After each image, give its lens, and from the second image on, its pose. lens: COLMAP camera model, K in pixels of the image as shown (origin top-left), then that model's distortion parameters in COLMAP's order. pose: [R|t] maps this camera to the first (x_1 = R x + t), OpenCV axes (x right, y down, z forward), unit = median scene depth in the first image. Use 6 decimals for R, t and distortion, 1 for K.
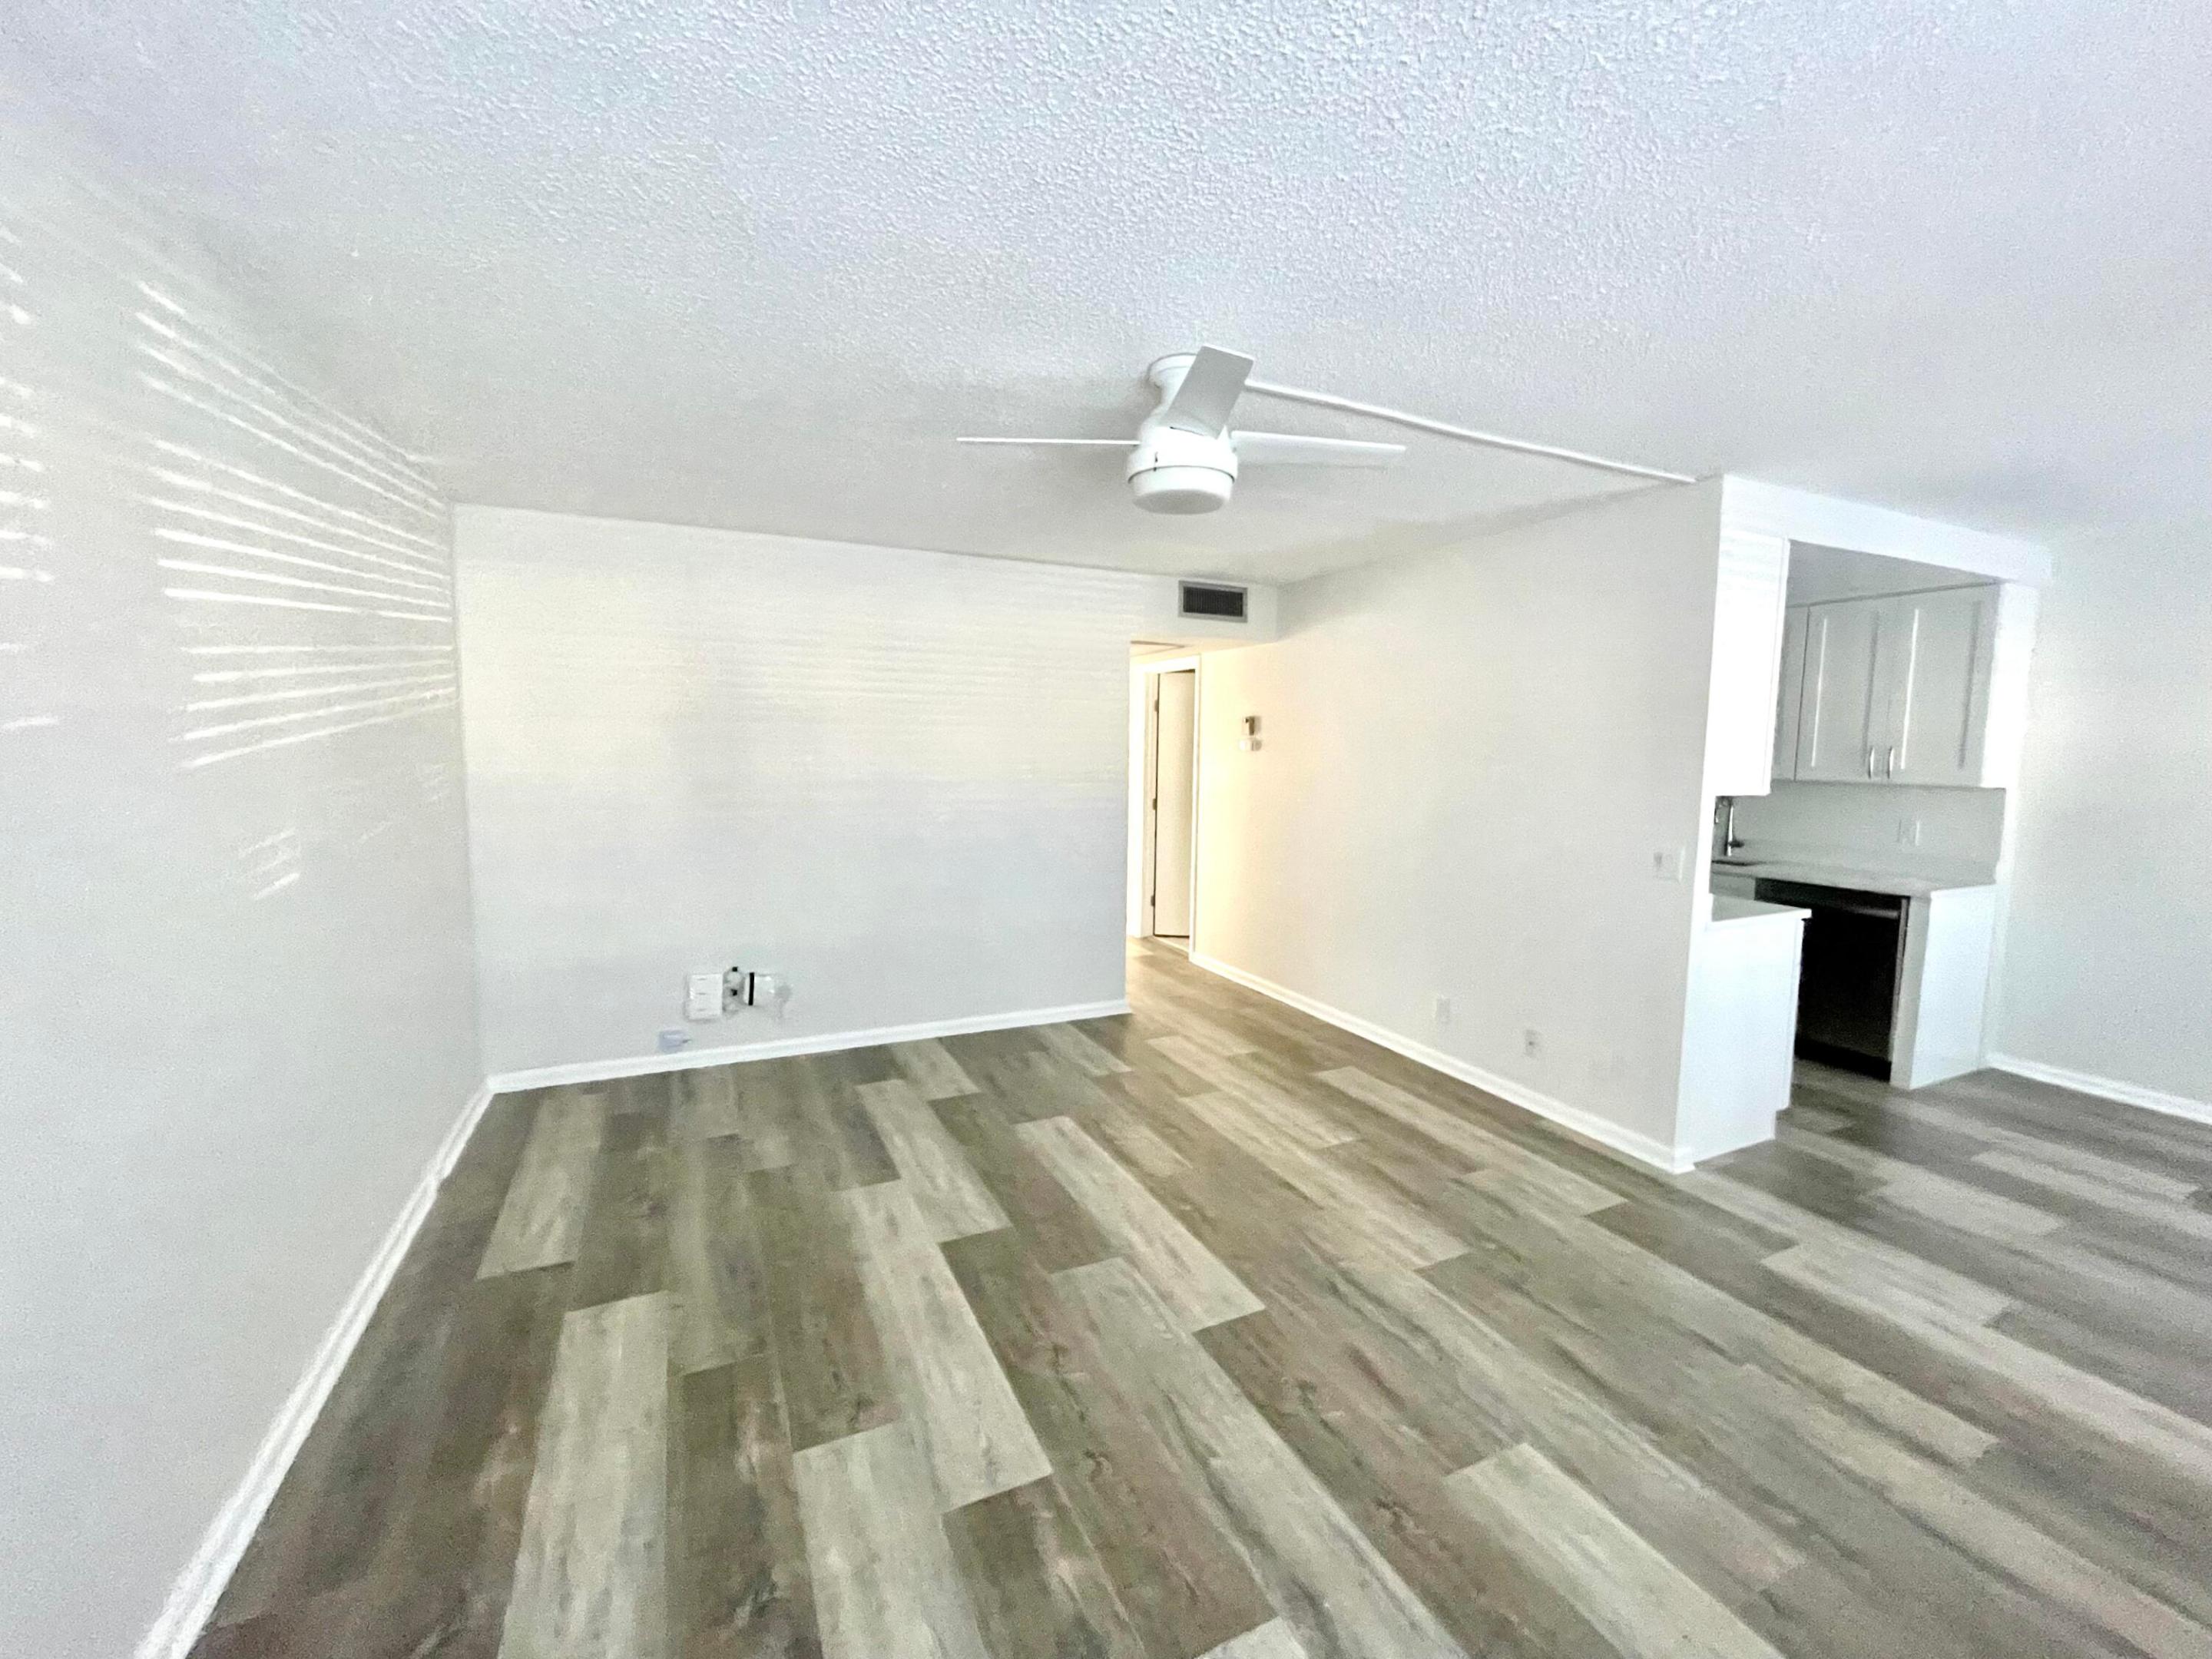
lens RADIAL K [[897.8, 0, 1100.2], [0, 897.8, 816.8], [0, 0, 1]] dist [-0.001211, 0.000059]
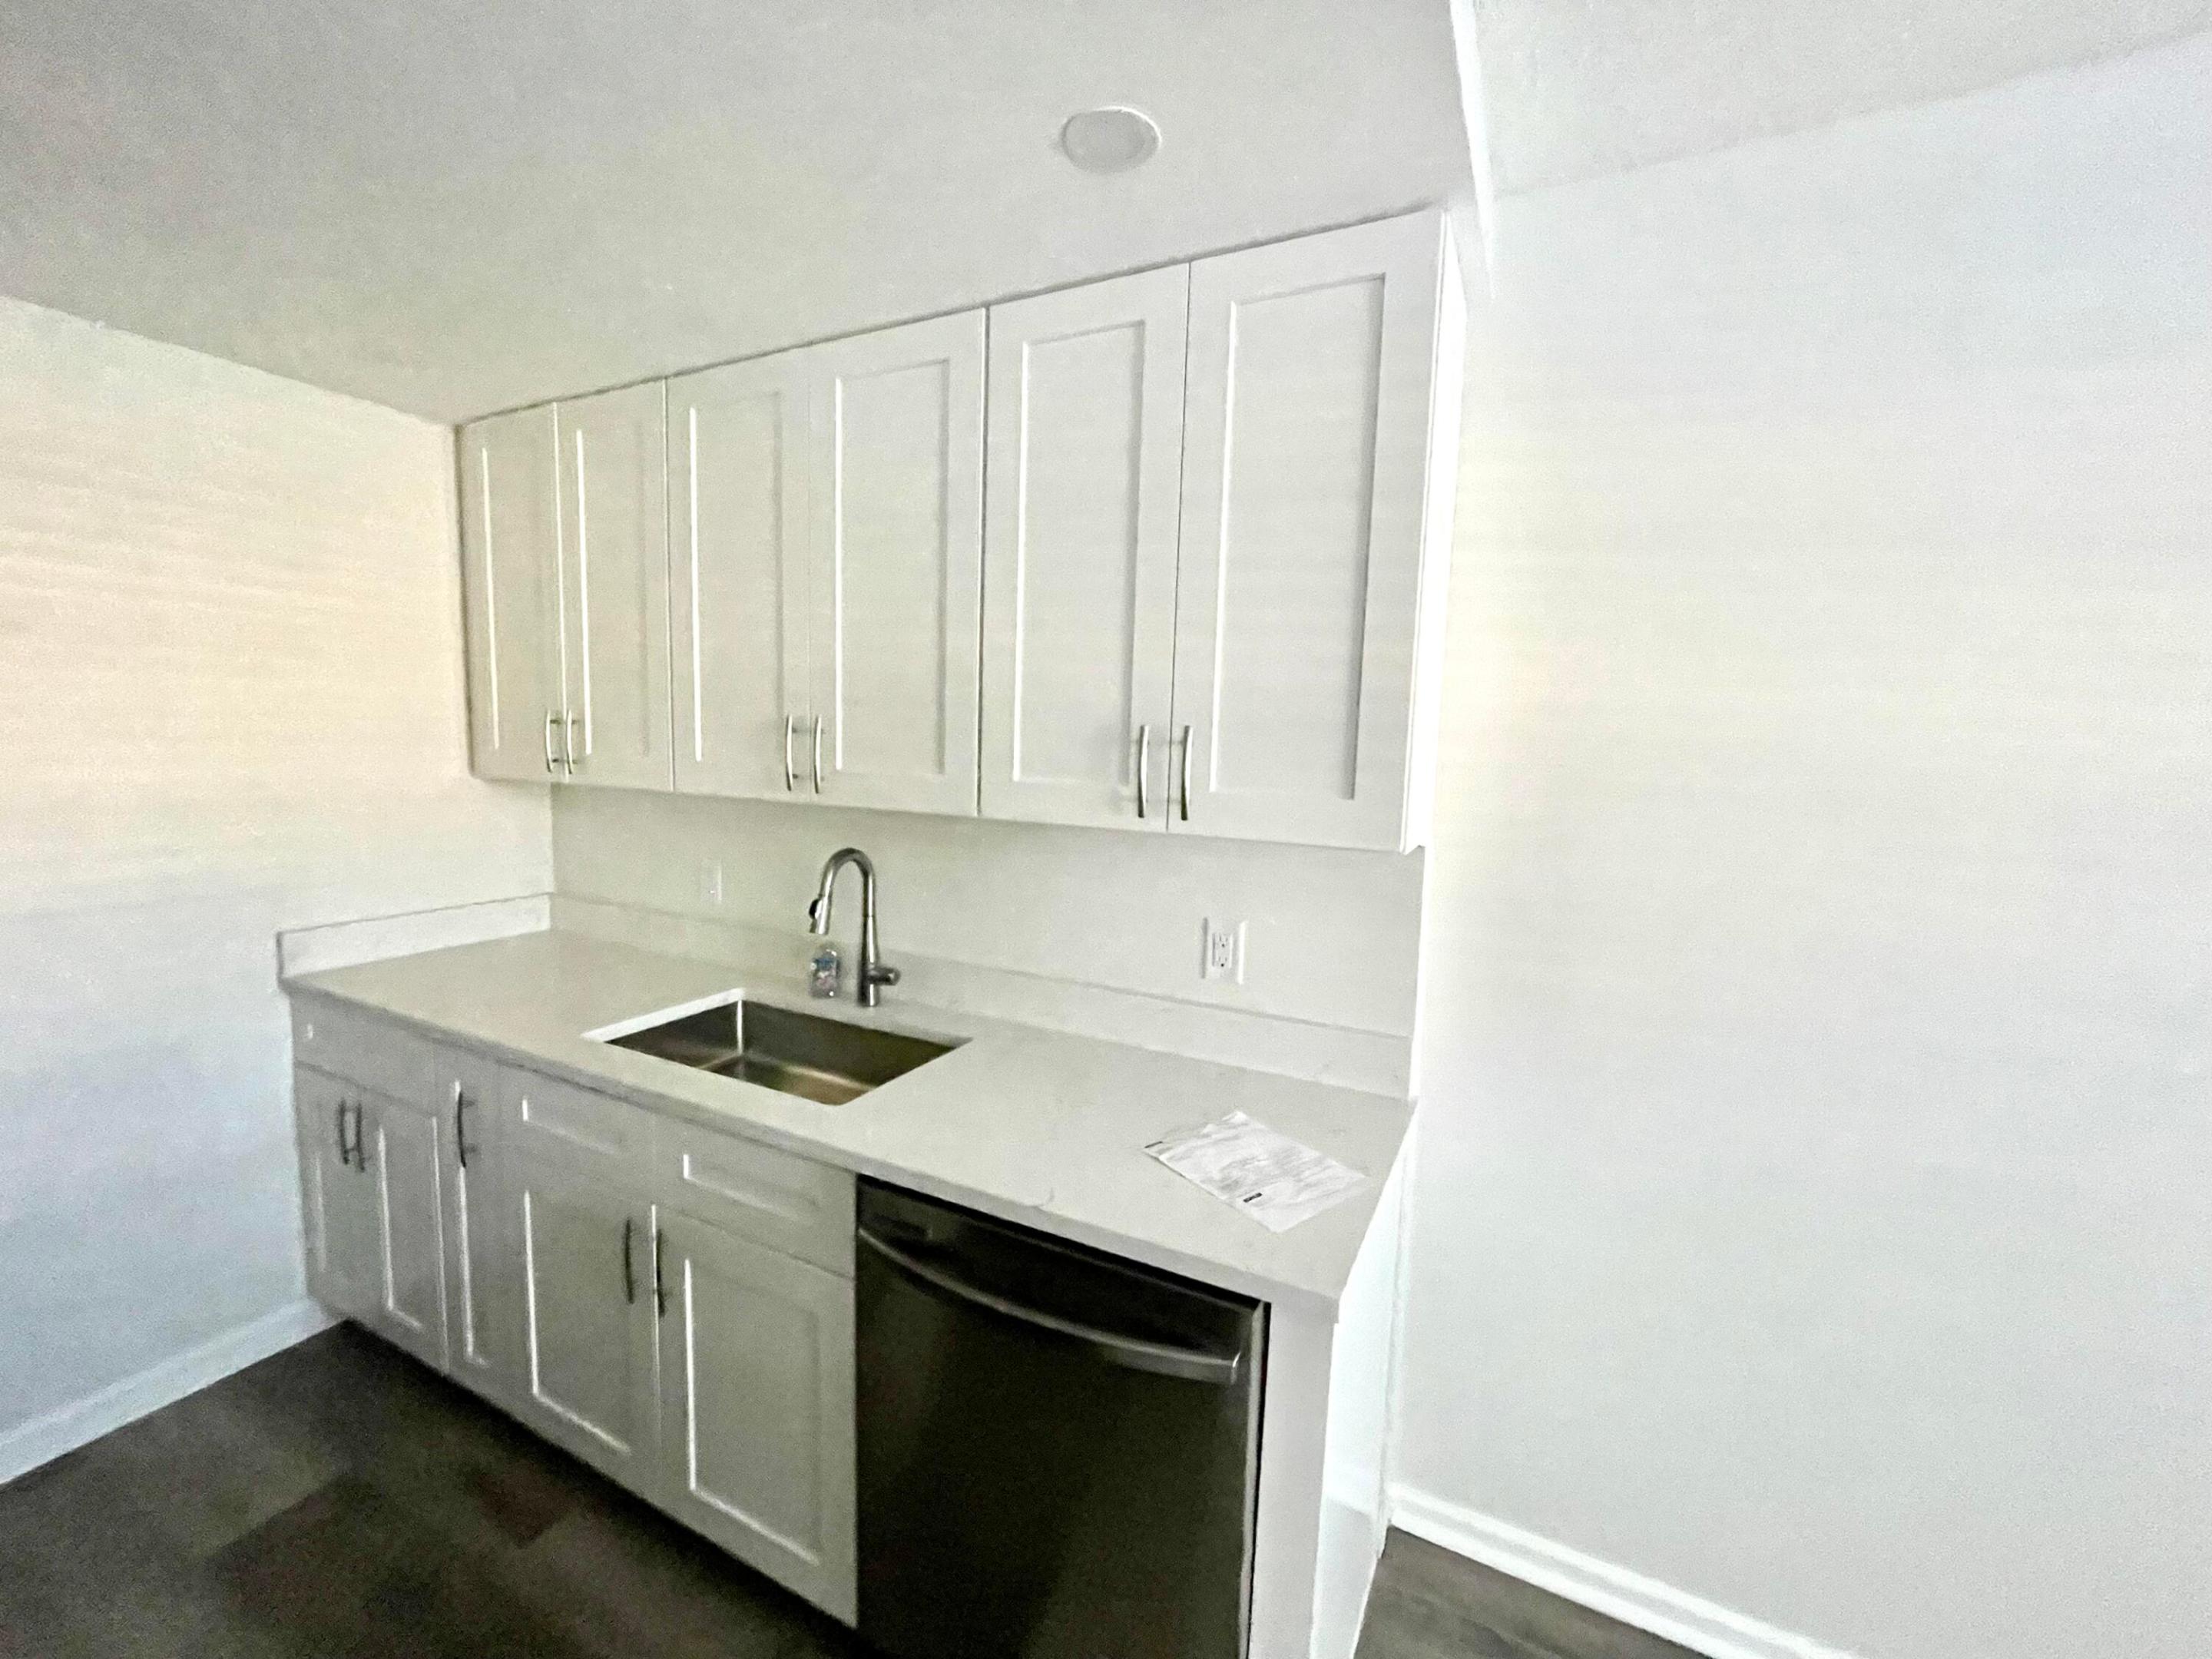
lens RADIAL K [[897.8, 0, 1098.0], [0, 897.8, 825.2], [0, 0, 1]] dist [-0.001211, 0.000059]
pose [[0.788405, -0.054727, 0.612717, 0.648948], [0.035427, 0.998421, 0.043592, -0.057117], [-0.614135, -0.012661, 0.789099, 0.755404]]
